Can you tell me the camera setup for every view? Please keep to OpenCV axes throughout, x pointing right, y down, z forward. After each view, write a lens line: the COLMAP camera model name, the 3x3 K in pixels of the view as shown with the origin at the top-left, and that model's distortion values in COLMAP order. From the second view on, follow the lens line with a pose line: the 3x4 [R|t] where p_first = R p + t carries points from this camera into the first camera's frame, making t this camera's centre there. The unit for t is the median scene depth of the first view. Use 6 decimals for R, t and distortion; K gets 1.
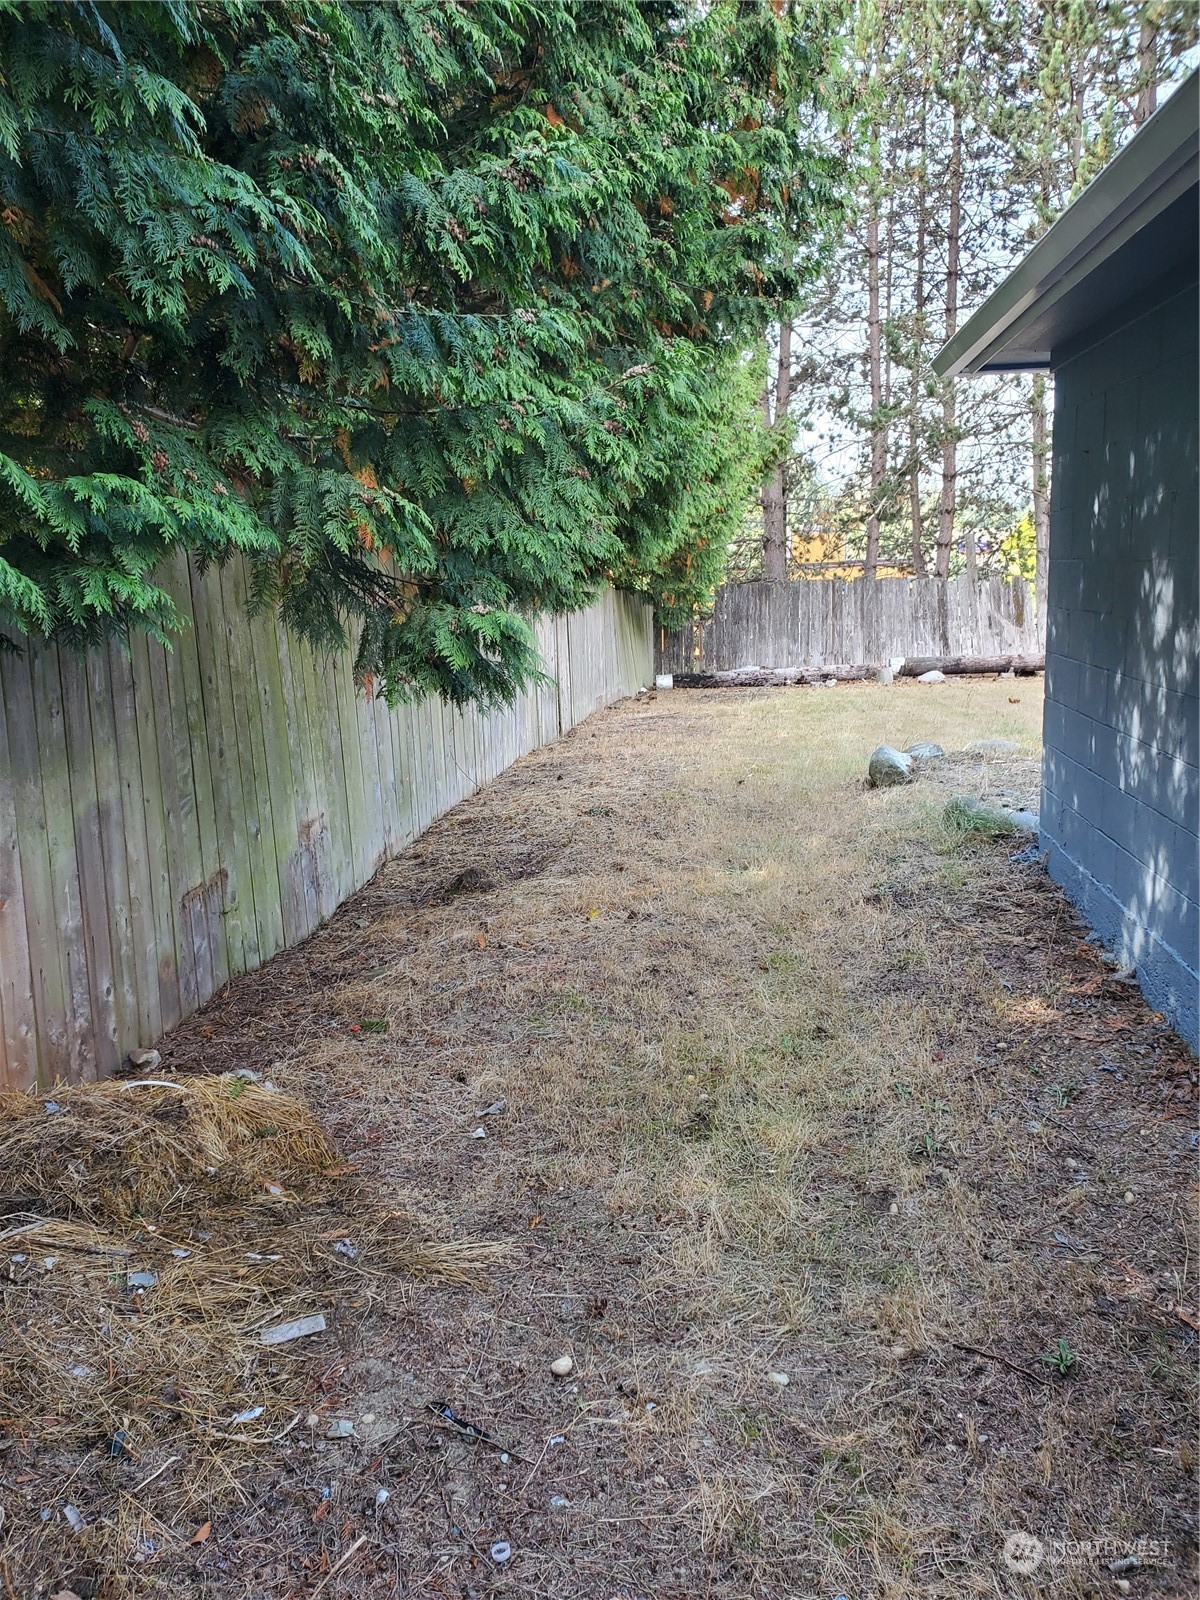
lens RADIAL K [[1237.3, 0, 598.5], [0, 1237.3, 795.6], [0, 0, 1]] dist [0.028713, -0.004632]
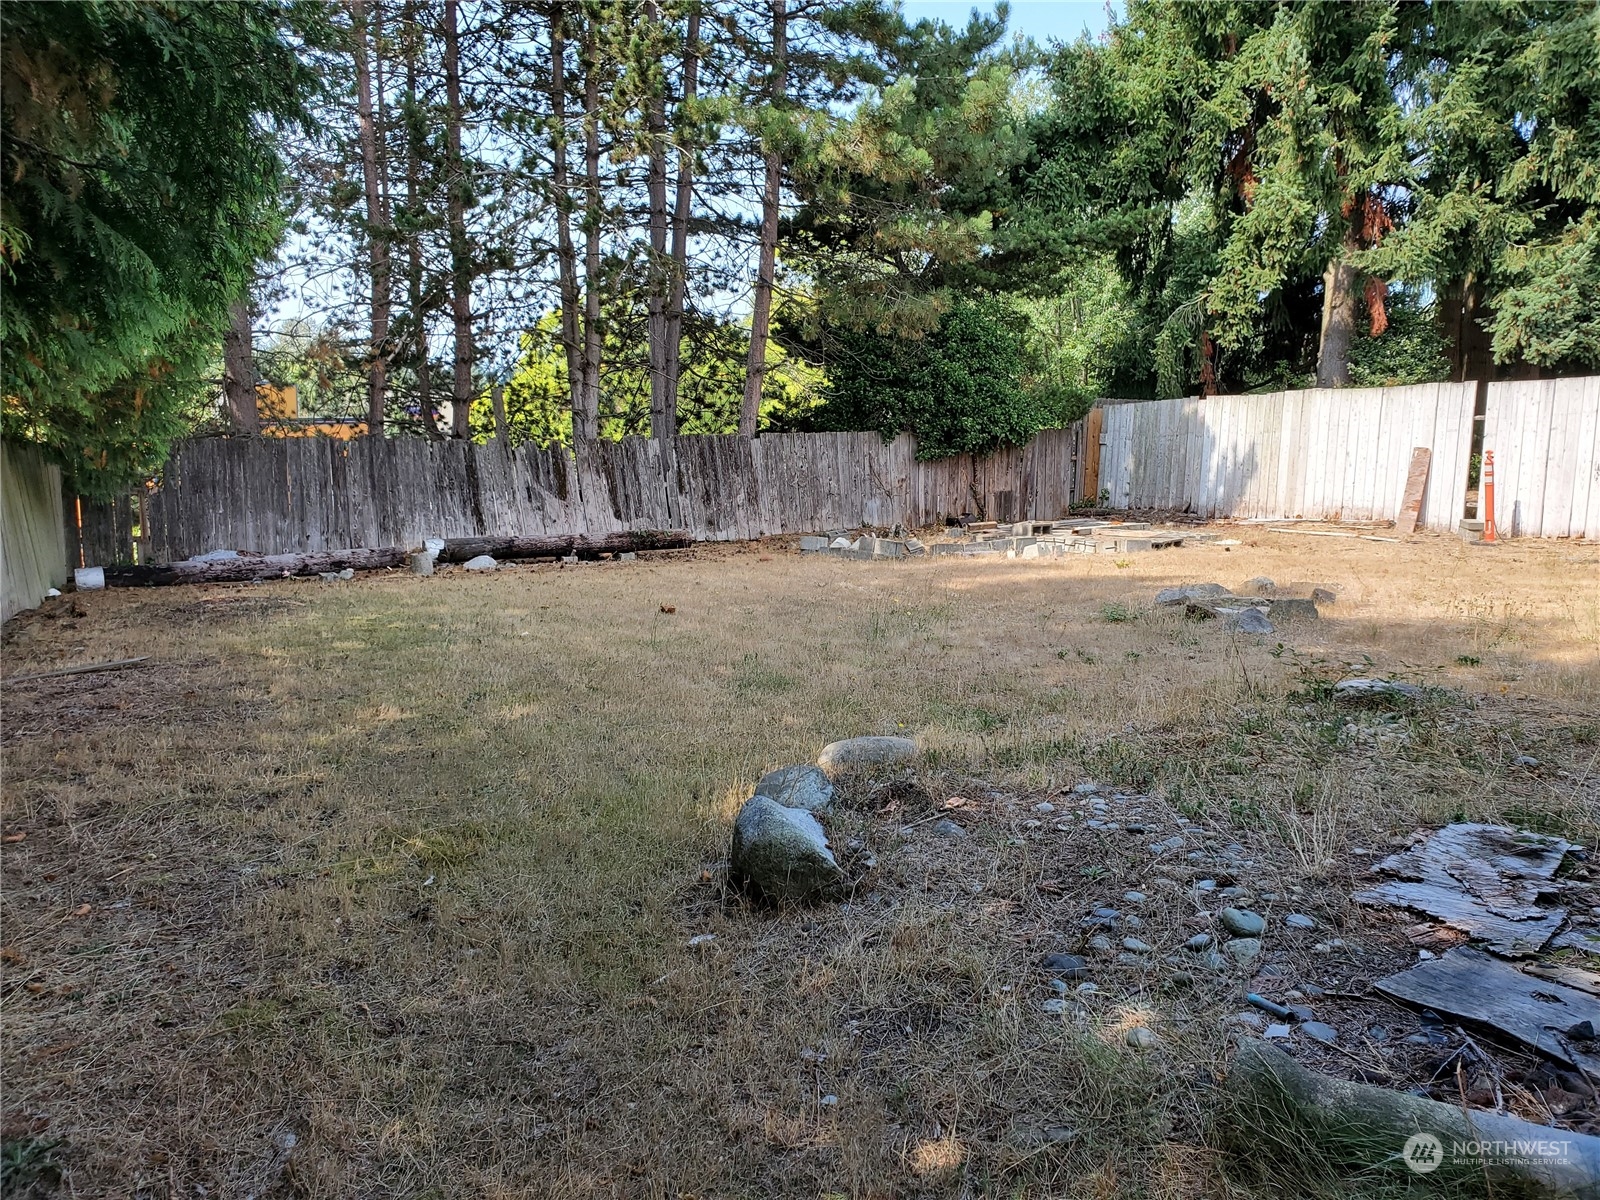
lens RADIAL K [[1237.3, 0, 791.4], [0, 1237.3, 611.0], [0, 0, 1]] dist [0.028713, -0.004632]
pose [[0.835152, -0.046330, 0.548065, -0.000740], [0.067501, 0.997547, -0.018533, -0.032928], [-0.545862, 0.052473, 0.836231, 0.204414]]
